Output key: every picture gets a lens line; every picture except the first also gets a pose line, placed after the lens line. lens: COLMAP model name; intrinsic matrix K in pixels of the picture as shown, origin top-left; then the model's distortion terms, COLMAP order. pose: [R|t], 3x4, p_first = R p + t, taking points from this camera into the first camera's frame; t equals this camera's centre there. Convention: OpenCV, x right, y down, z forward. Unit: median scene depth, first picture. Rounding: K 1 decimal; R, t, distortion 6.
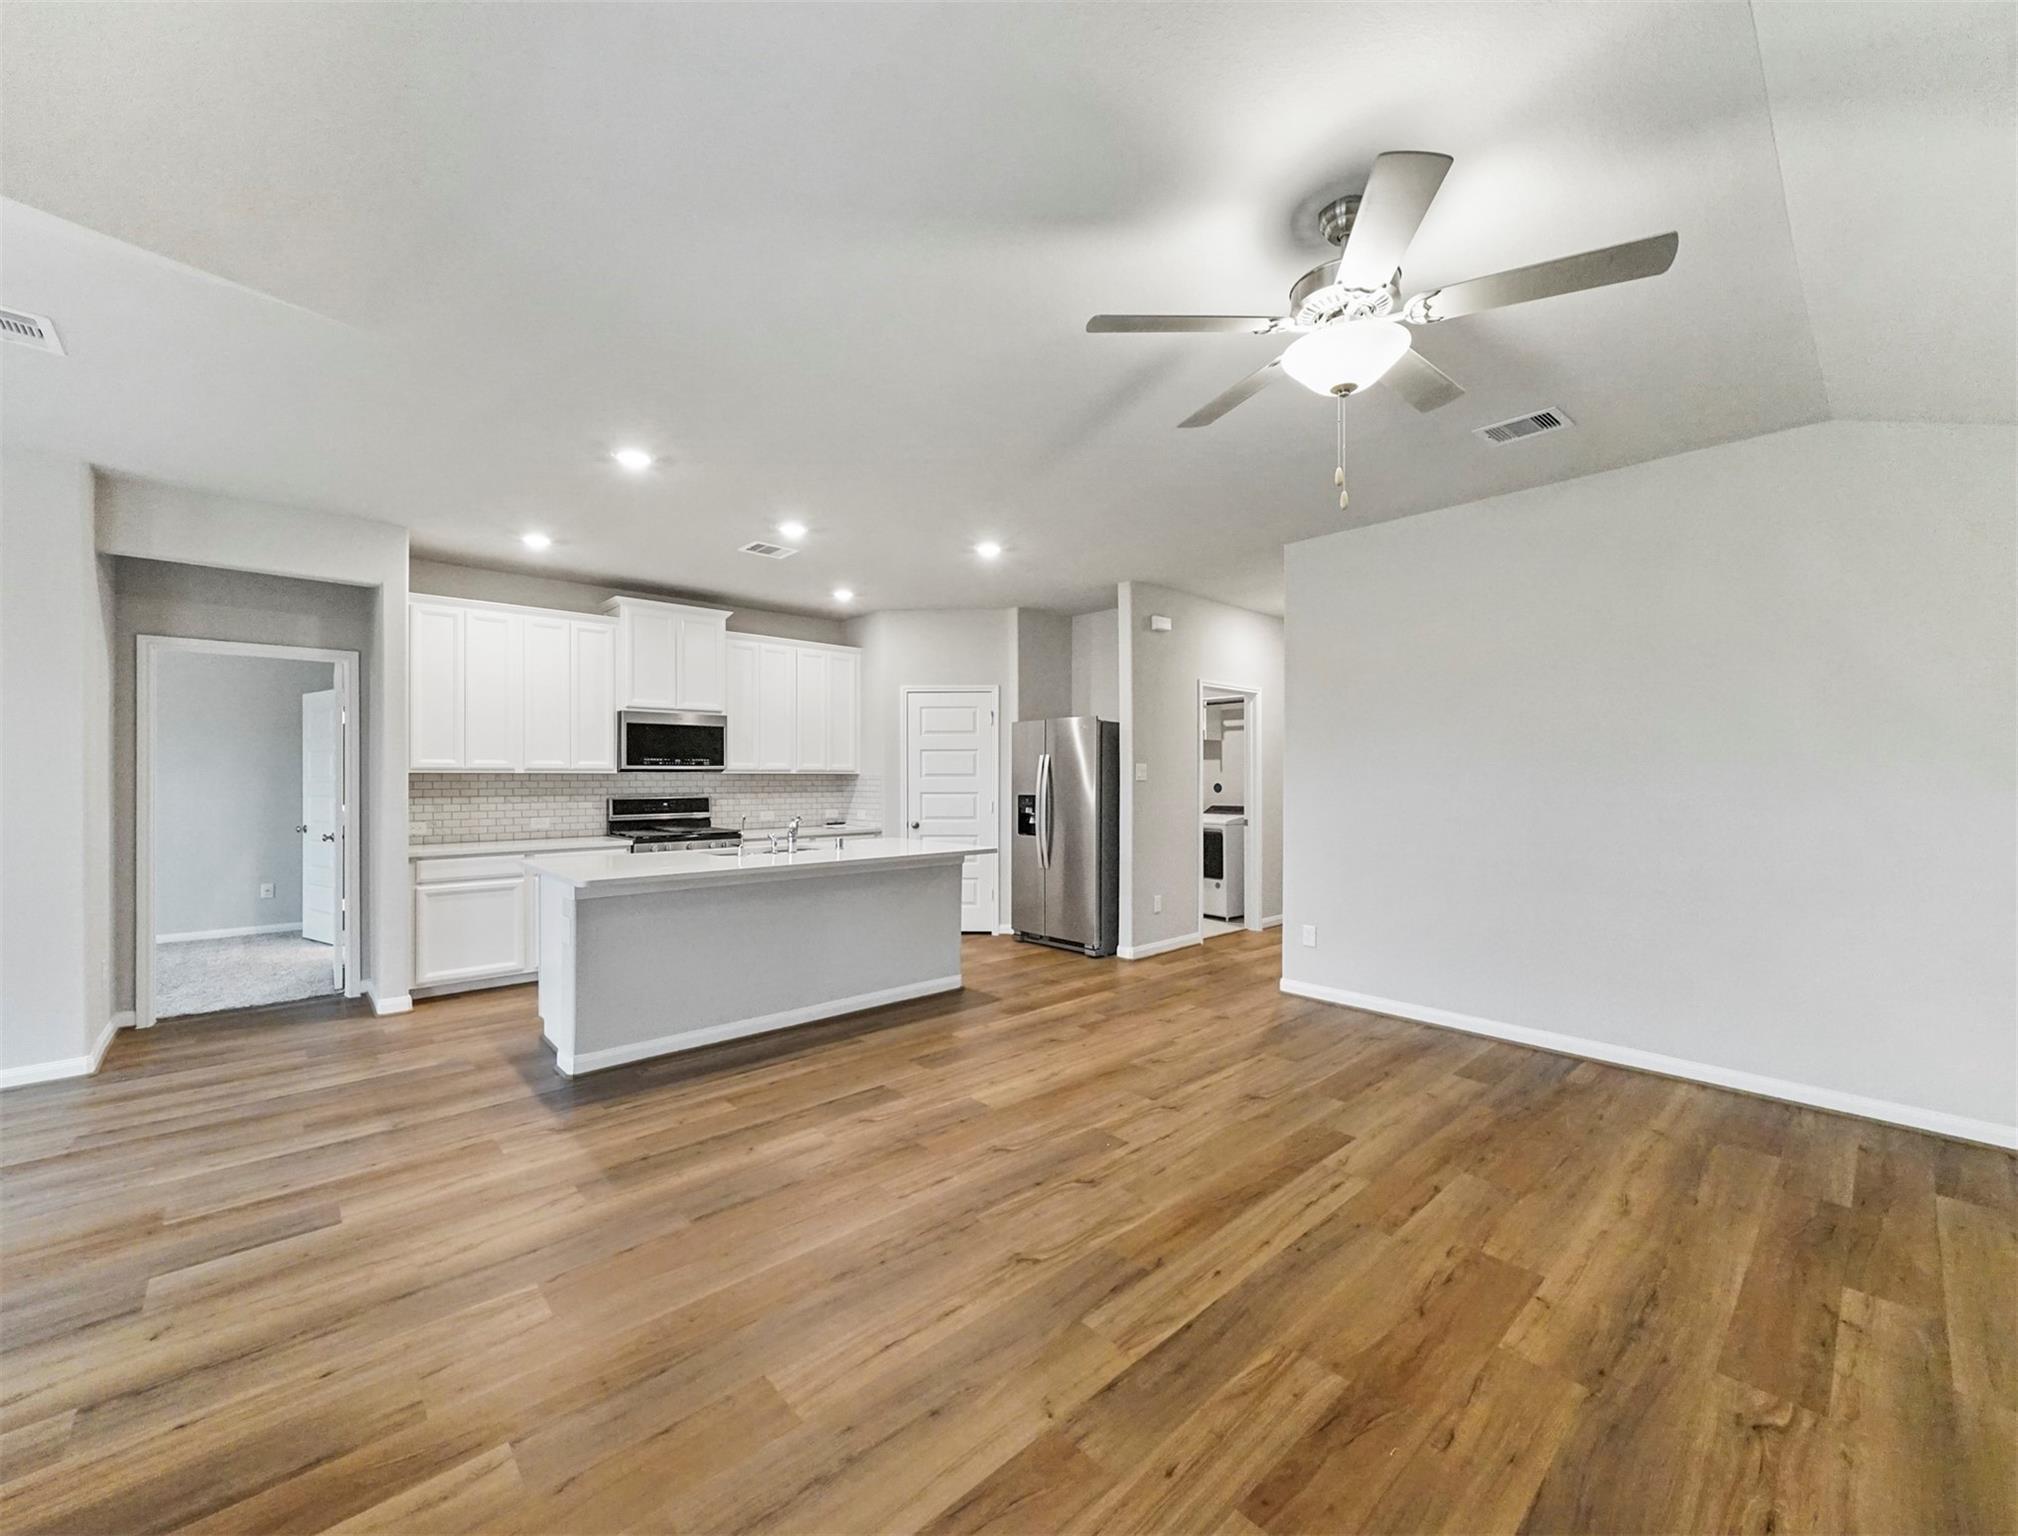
lens RADIAL K [[806.0, 0, 1024.0], [0, 806.0, 767.5], [0, 0, 1]] dist [0.000975, 0.000636]
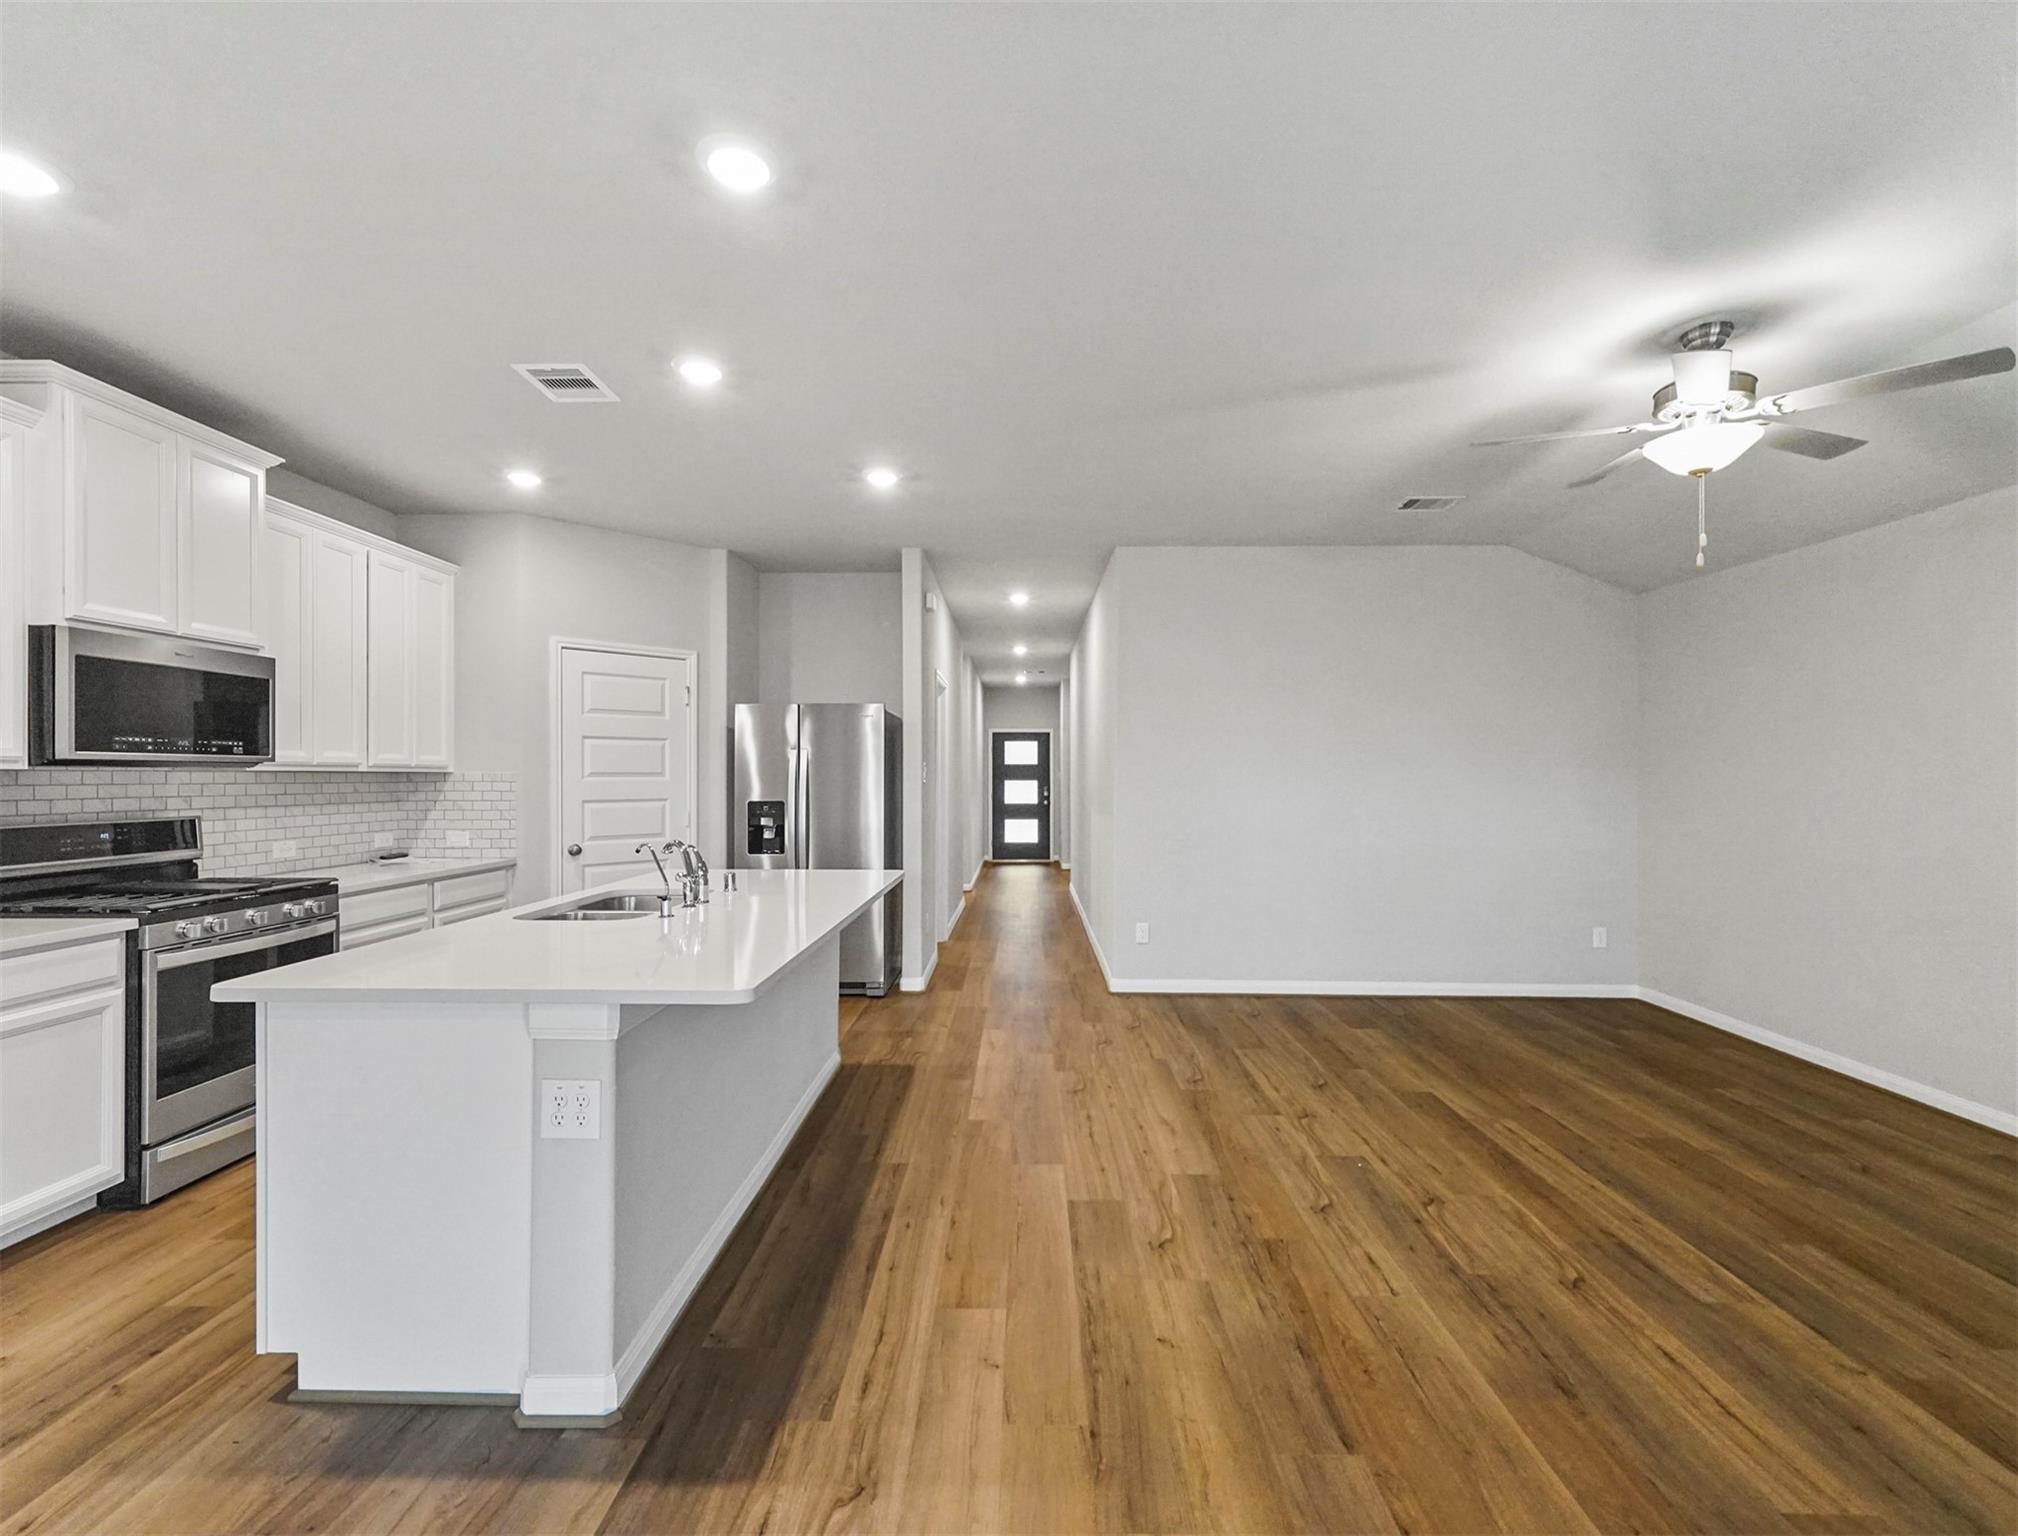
lens RADIAL K [[867.0, 0, 1018.0], [0, 867.0, 770.2], [0, 0, 1]] dist [0.001354, 0.000198]
pose [[0.698155, 0.006984, 0.715913, -0.776387], [-0.009955, 0.999950, -0.000046, 0.004705], [-0.715878, -0.007094, 0.698190, 0.489239]]
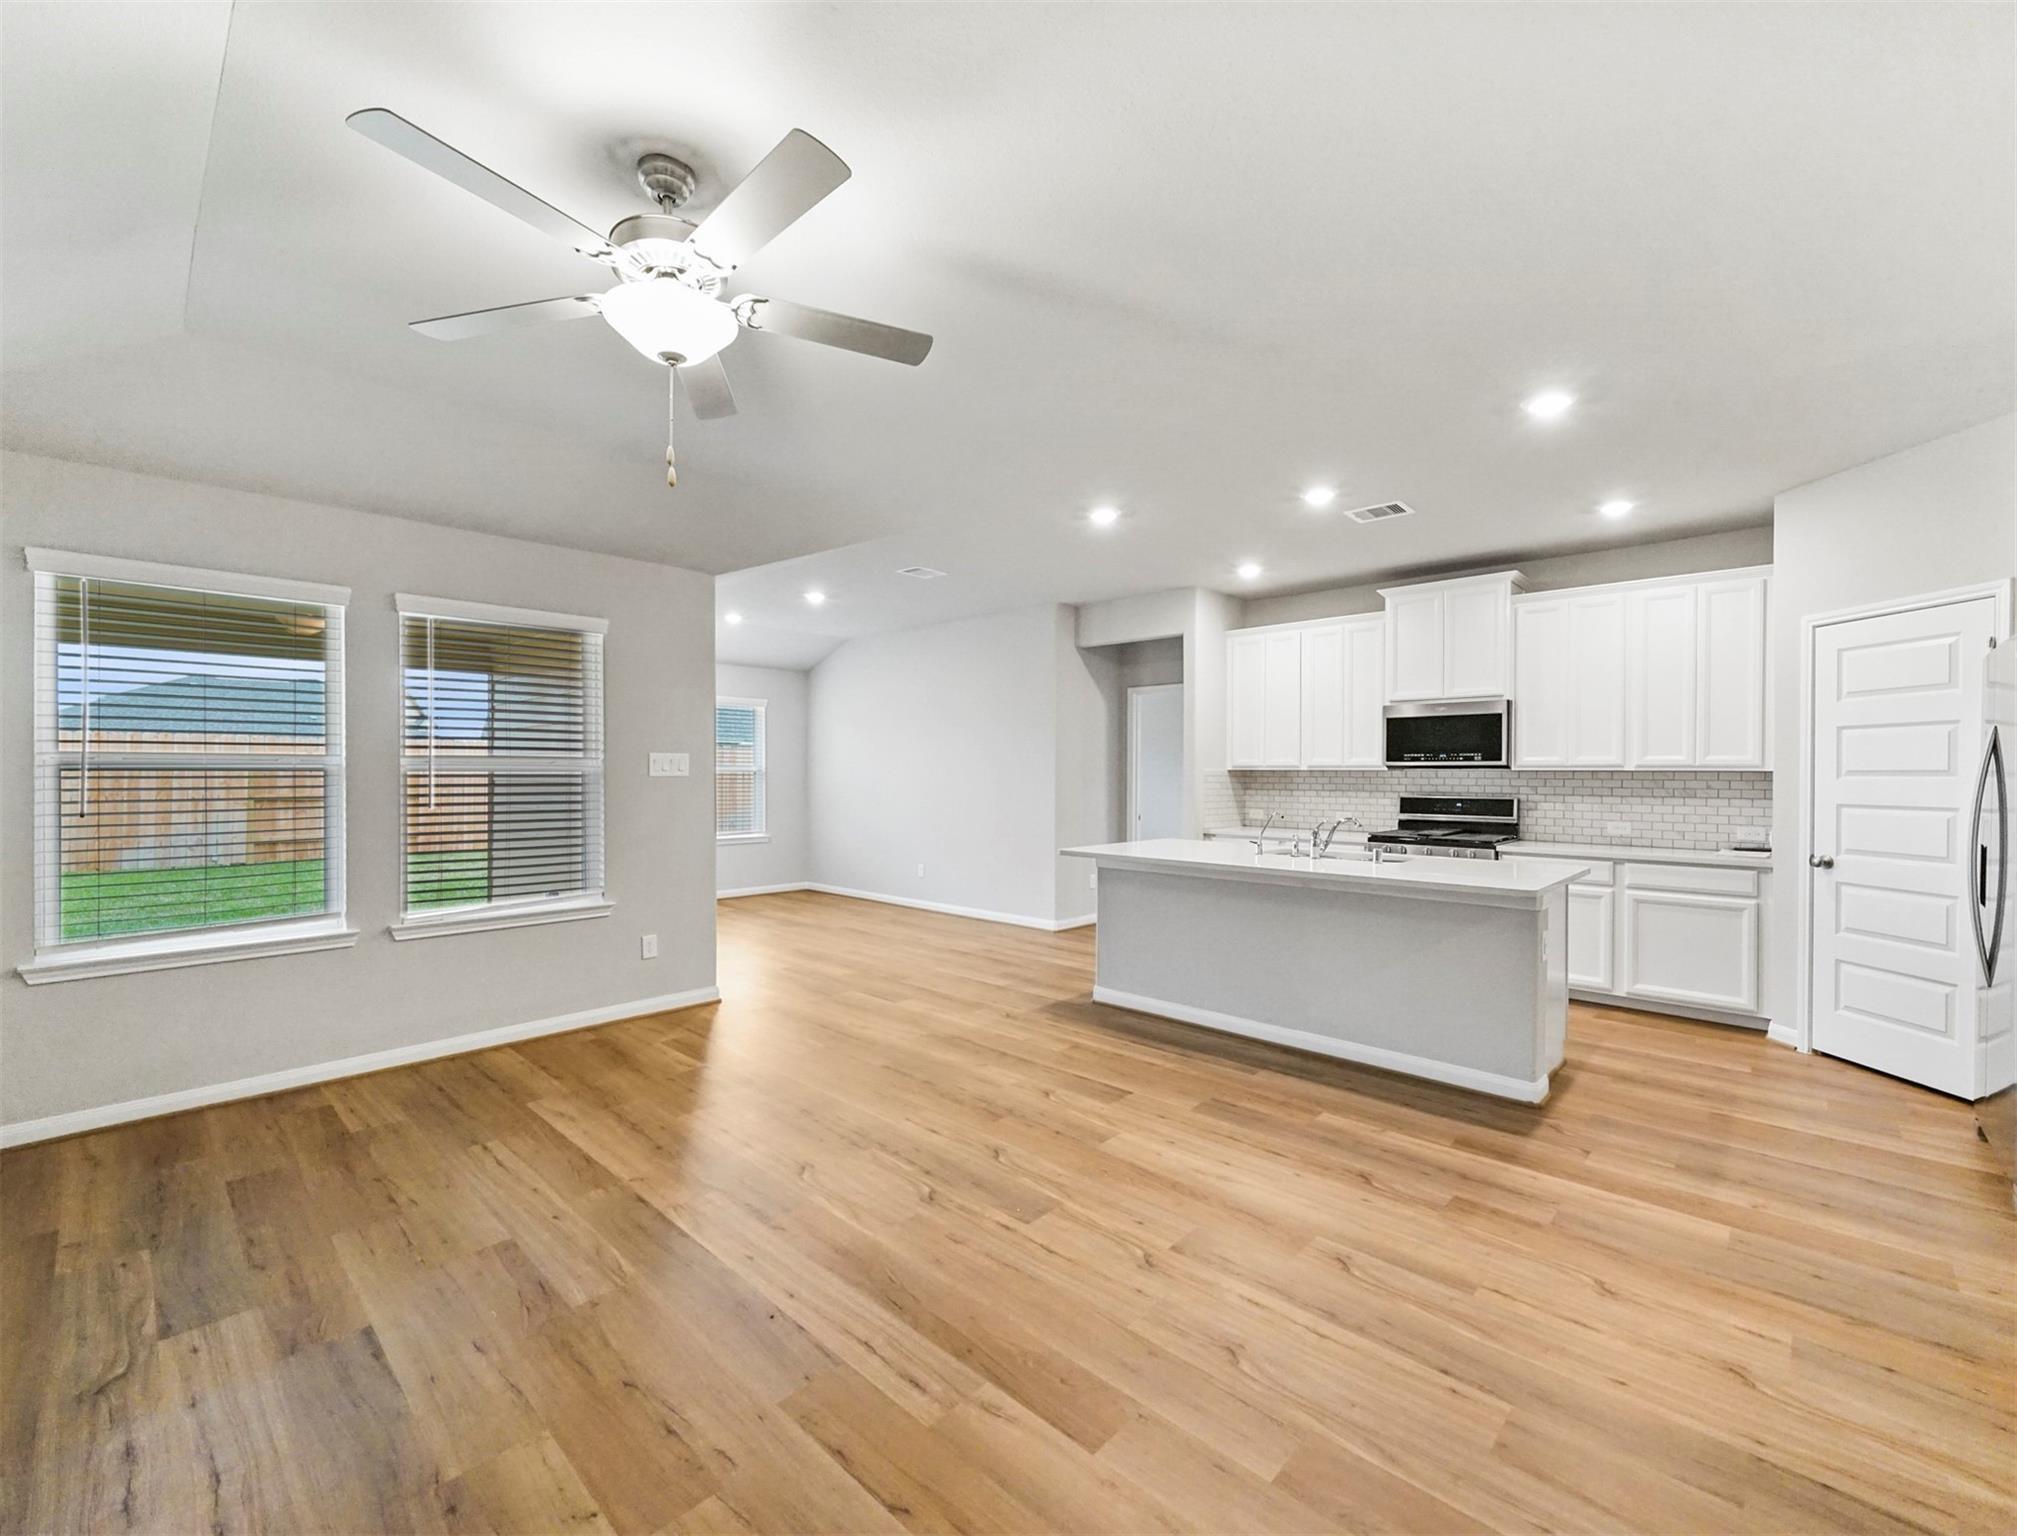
lens RADIAL K [[866.6, 0, 1012.9], [0, 866.6, 764.8], [0, 0, 1]] dist [0.001354, 0.000198]
pose [[0.061527, -0.007575, -0.998077, 0.857152], [0.006989, 0.999950, -0.007159, 0.008424], [0.998081, -0.006535, 0.061577, 0.798819]]
